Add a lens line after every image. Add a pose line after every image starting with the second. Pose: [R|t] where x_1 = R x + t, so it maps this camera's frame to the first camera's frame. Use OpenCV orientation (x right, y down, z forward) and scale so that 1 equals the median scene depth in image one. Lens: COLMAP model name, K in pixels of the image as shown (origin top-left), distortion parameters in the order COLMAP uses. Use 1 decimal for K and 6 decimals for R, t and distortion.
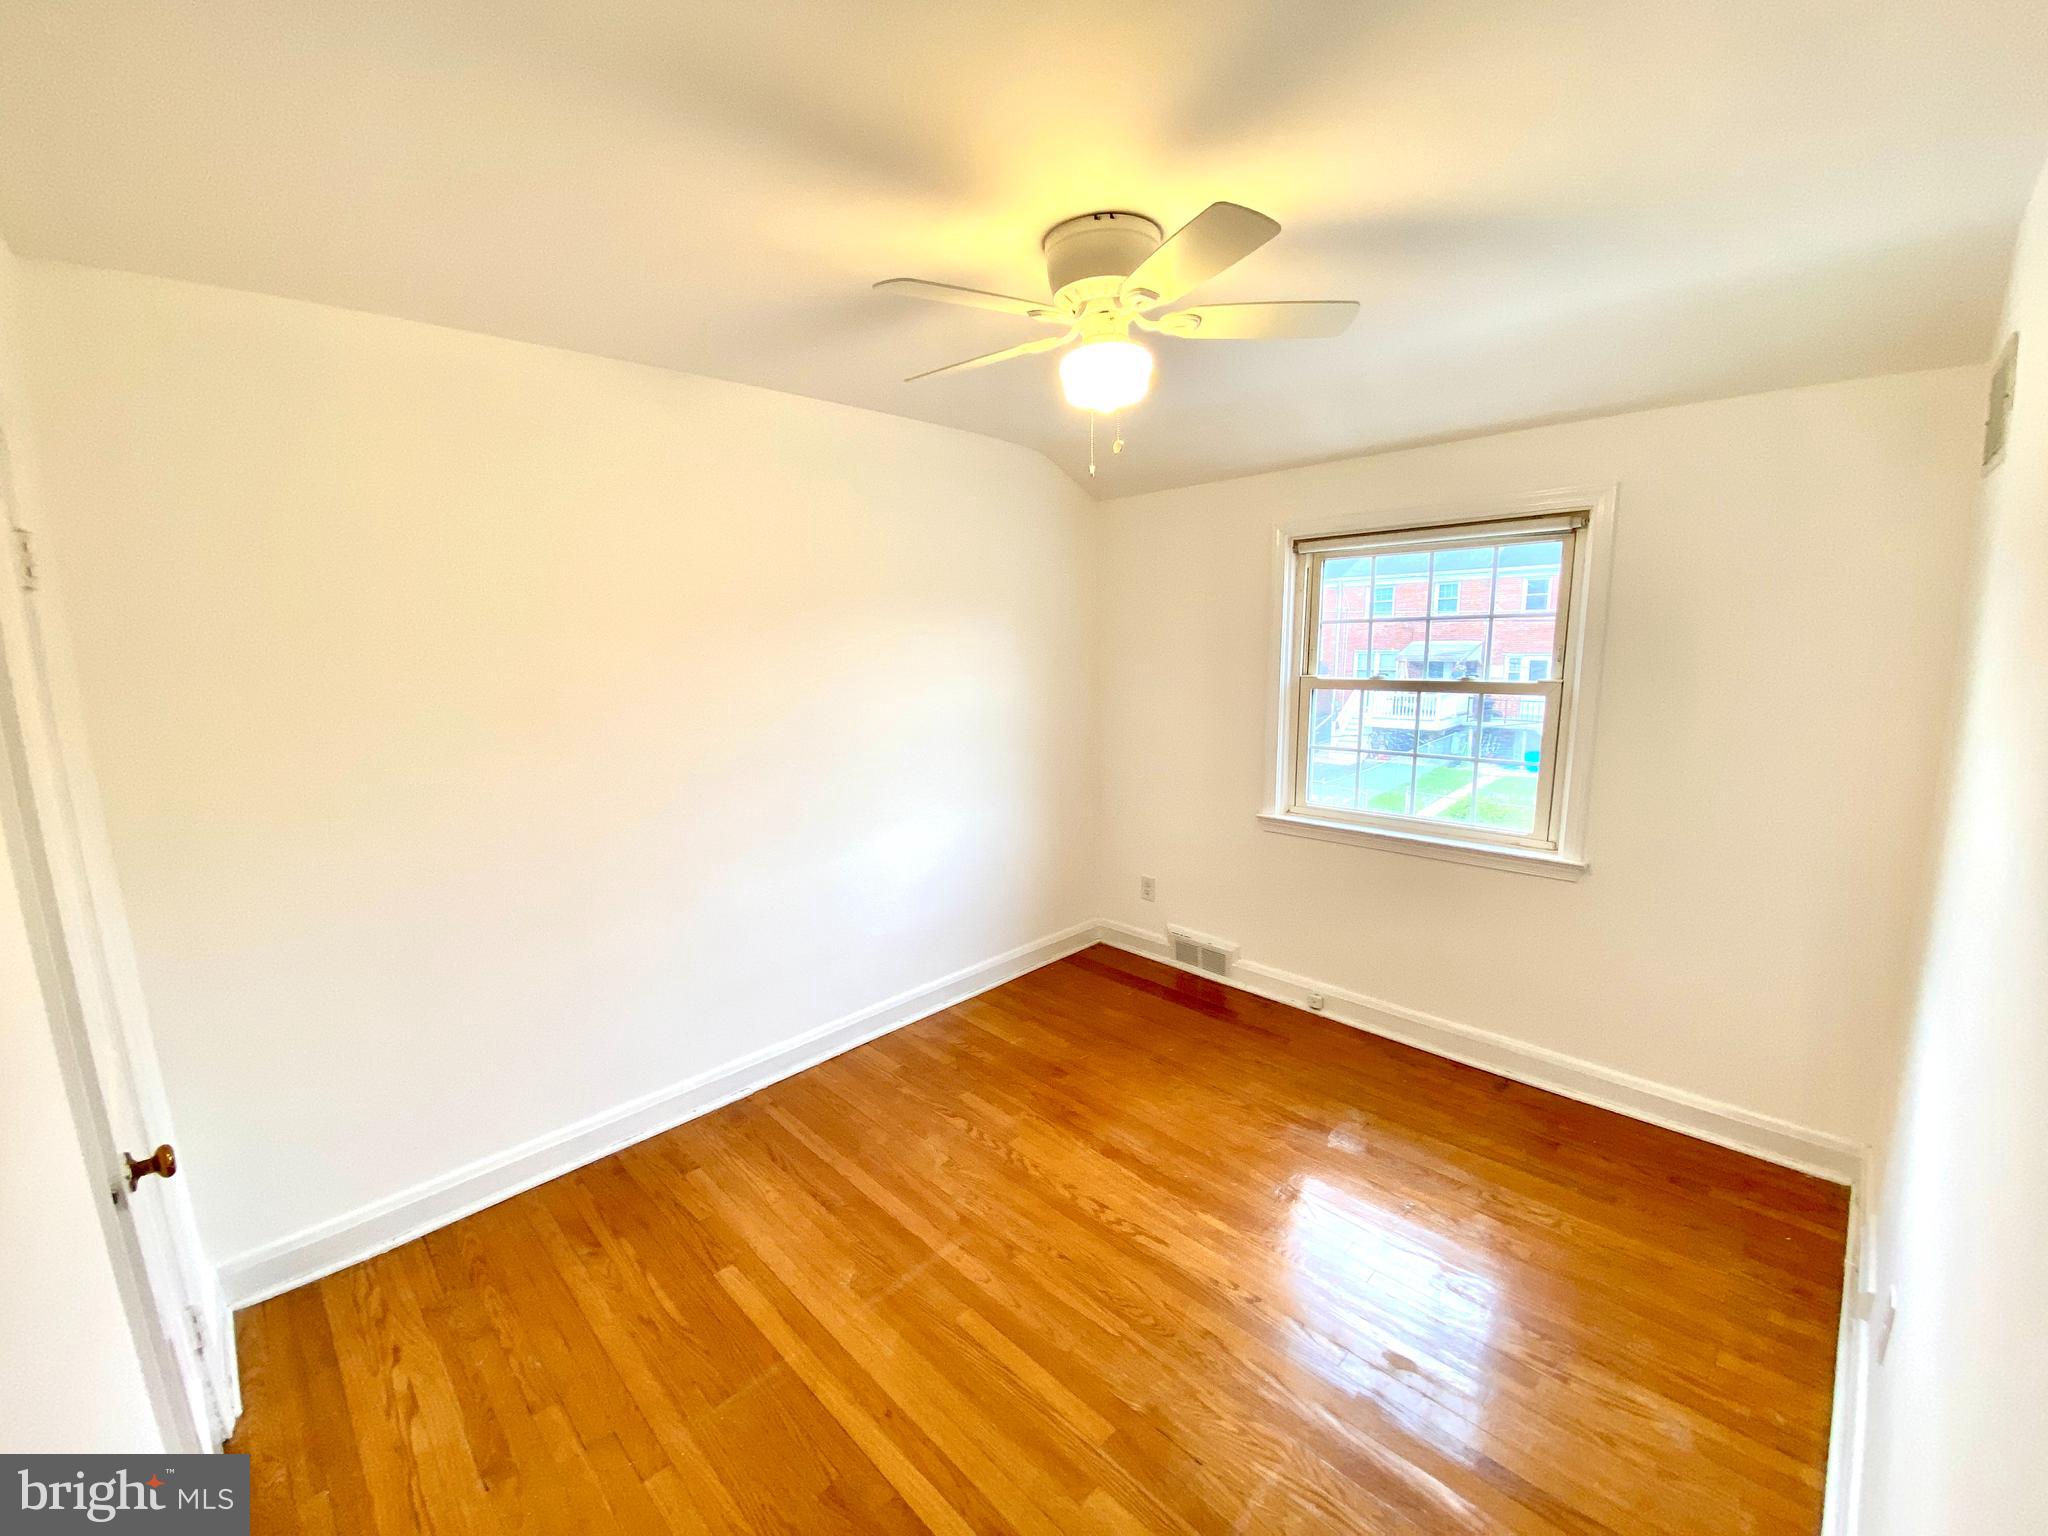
lens RADIAL K [[826.1, 0, 1024.0], [0, 826.1, 768.0], [0, 0, 1]] dist [-0.001219, -0.000280]
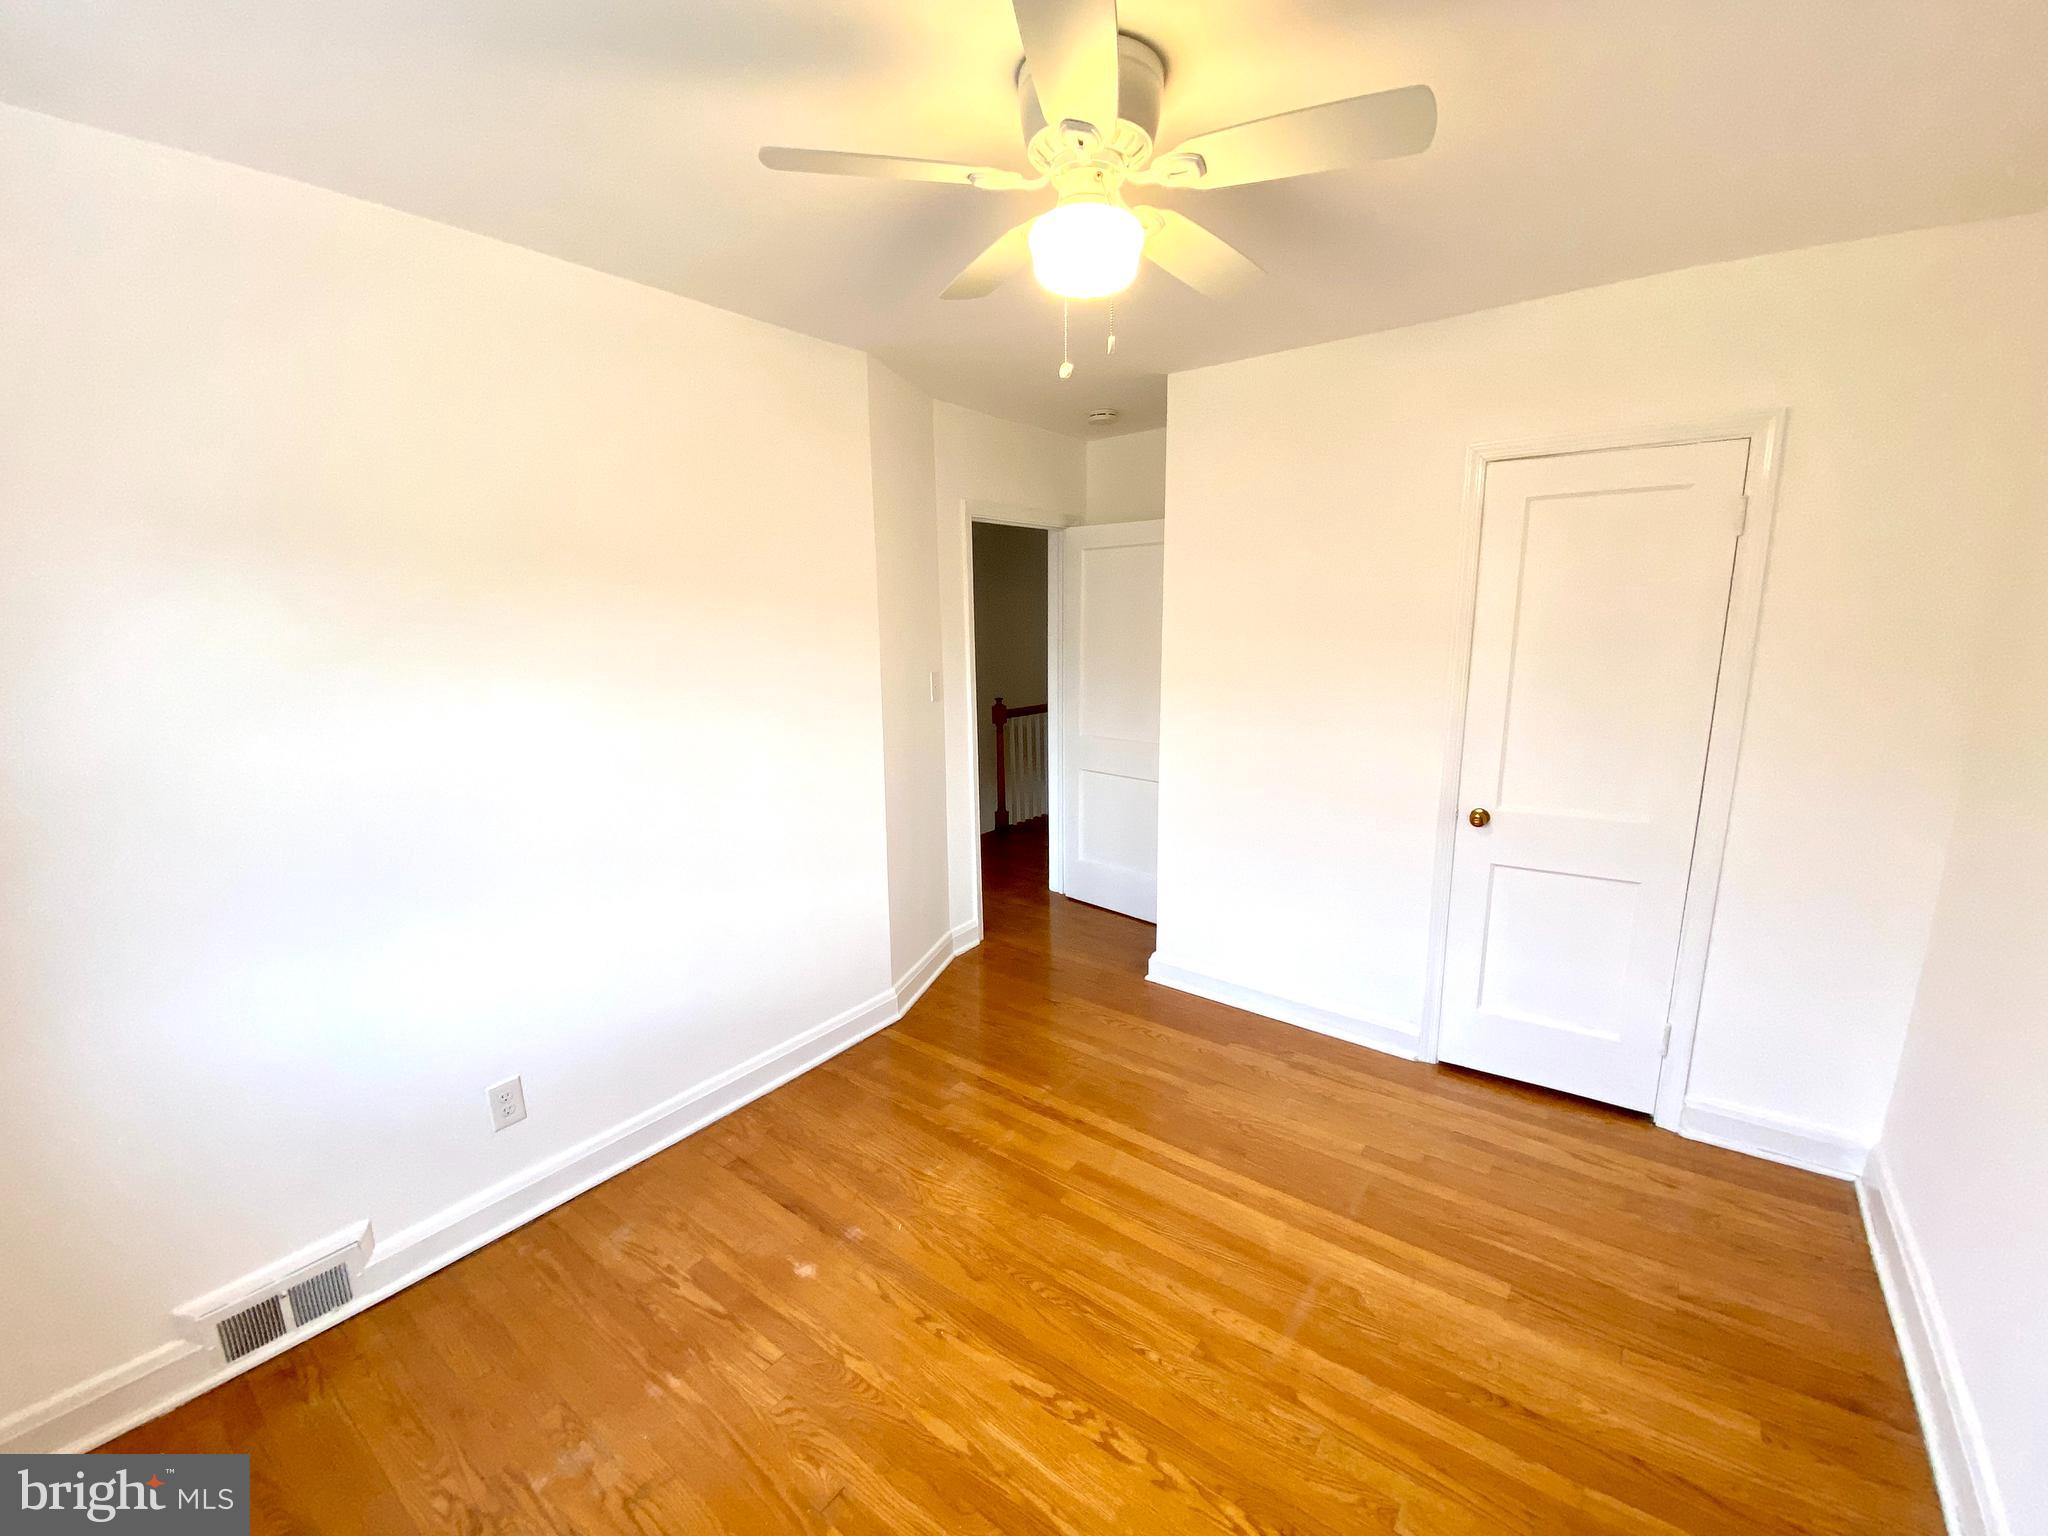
lens RADIAL K [[847.5, 0, 1024.0], [0, 847.5, 768.0], [0, 0, 1]] dist [-0.000679, -0.000073]
pose [[-0.989467, 0.053515, -0.134504, 0.296373], [0.002812, 0.936087, 0.351758, -0.294581], [0.144732, 0.347675, -0.926377, 1.904931]]
